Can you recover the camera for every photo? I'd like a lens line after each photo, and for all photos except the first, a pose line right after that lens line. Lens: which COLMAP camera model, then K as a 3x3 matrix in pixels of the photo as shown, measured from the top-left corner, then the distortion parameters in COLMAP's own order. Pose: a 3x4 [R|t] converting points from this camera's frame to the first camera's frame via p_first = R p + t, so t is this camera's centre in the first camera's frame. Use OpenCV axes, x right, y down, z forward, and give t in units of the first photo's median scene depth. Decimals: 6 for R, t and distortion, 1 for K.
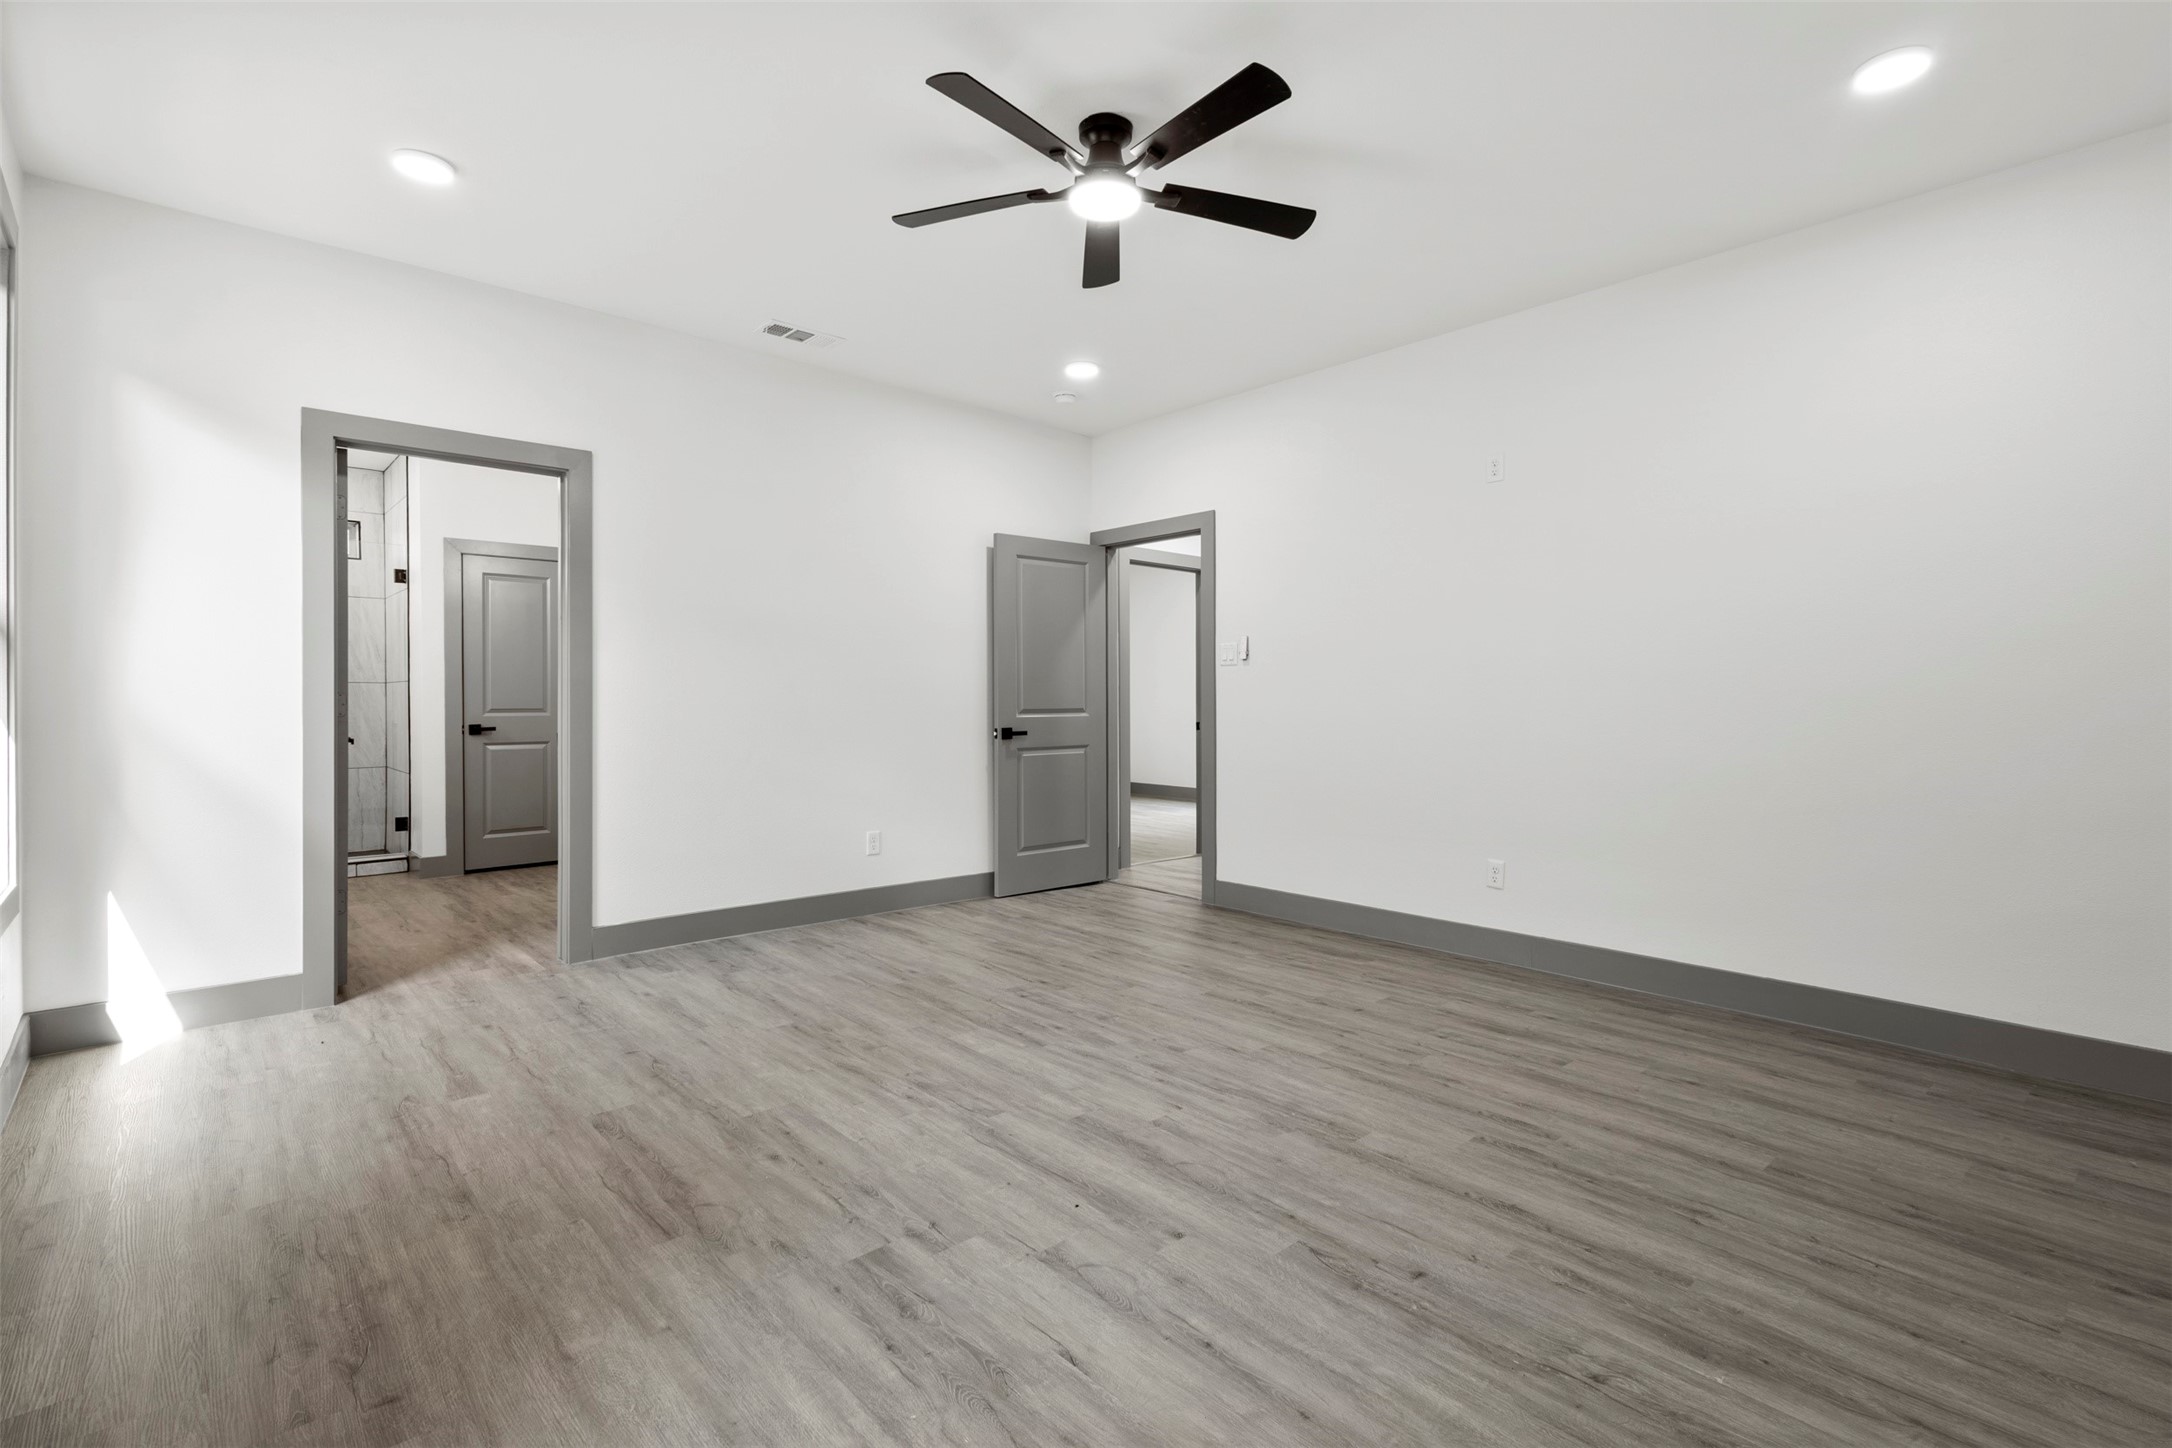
lens RADIAL K [[1010.6, 0, 1087.8], [0, 1010.6, 702.0], [0, 0, 1]] dist [0.020835, 0.000023]
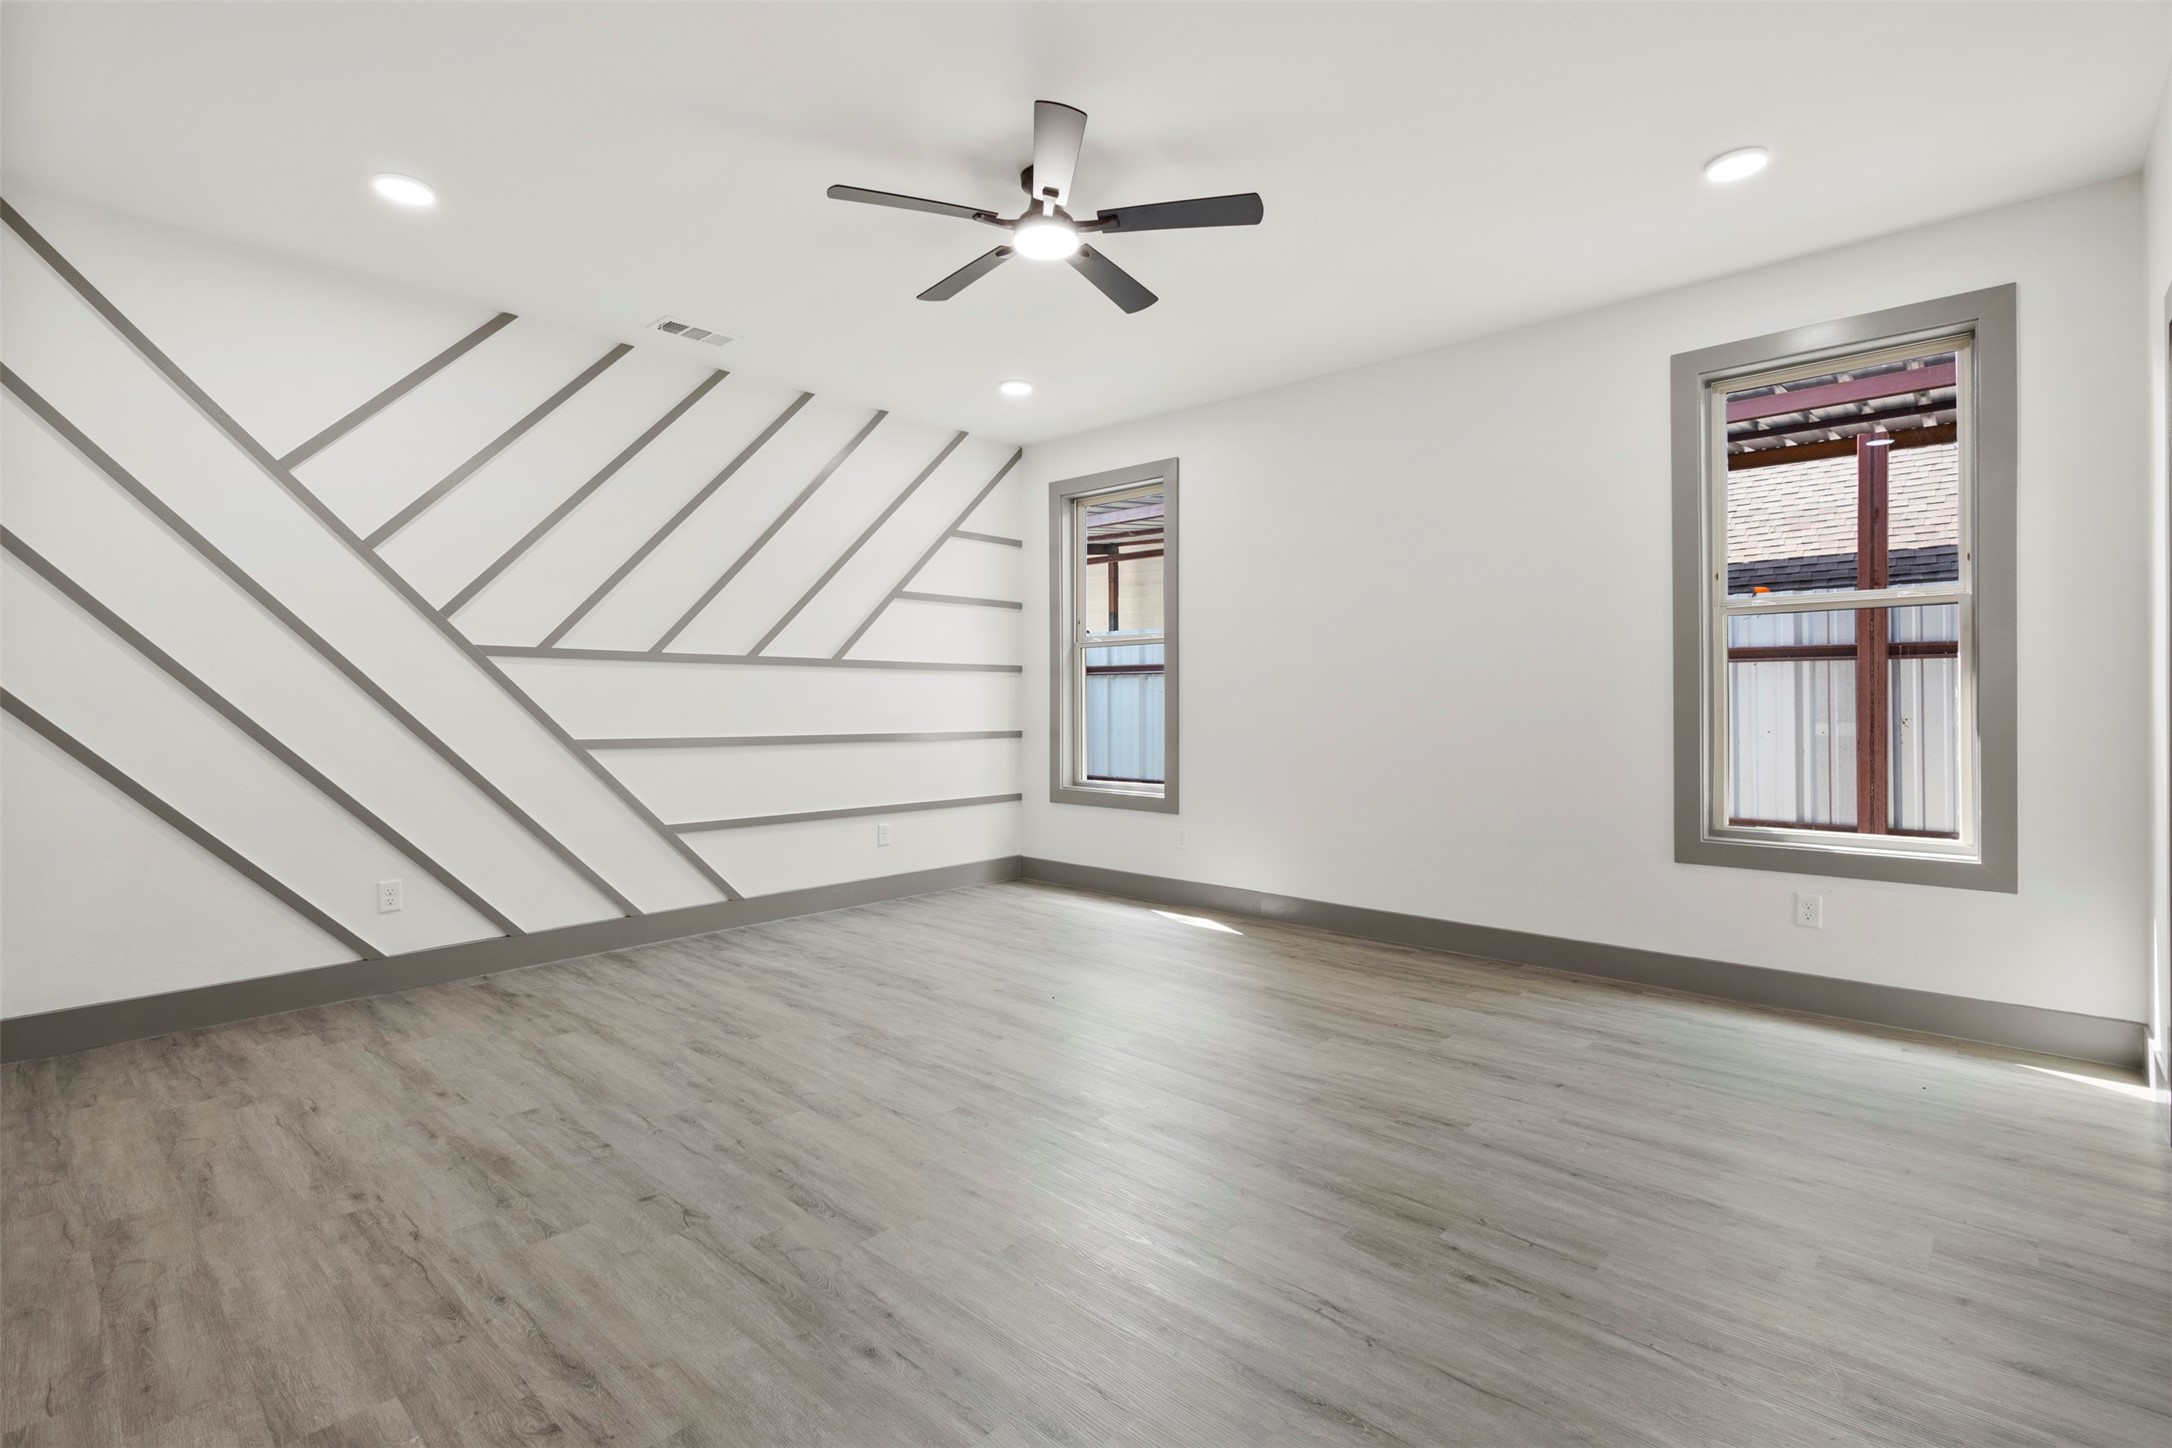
lens RADIAL K [[1010.6, 0, 1087.8], [0, 1010.6, 702.0], [0, 0, 1]] dist [0.020835, 0.000023]
pose [[-0.995639, -0.001892, -0.093267, 0.068547], [-0.001985, 0.999998, 0.000913, -0.003100], [0.093265, 0.001094, -0.995641, 2.011367]]
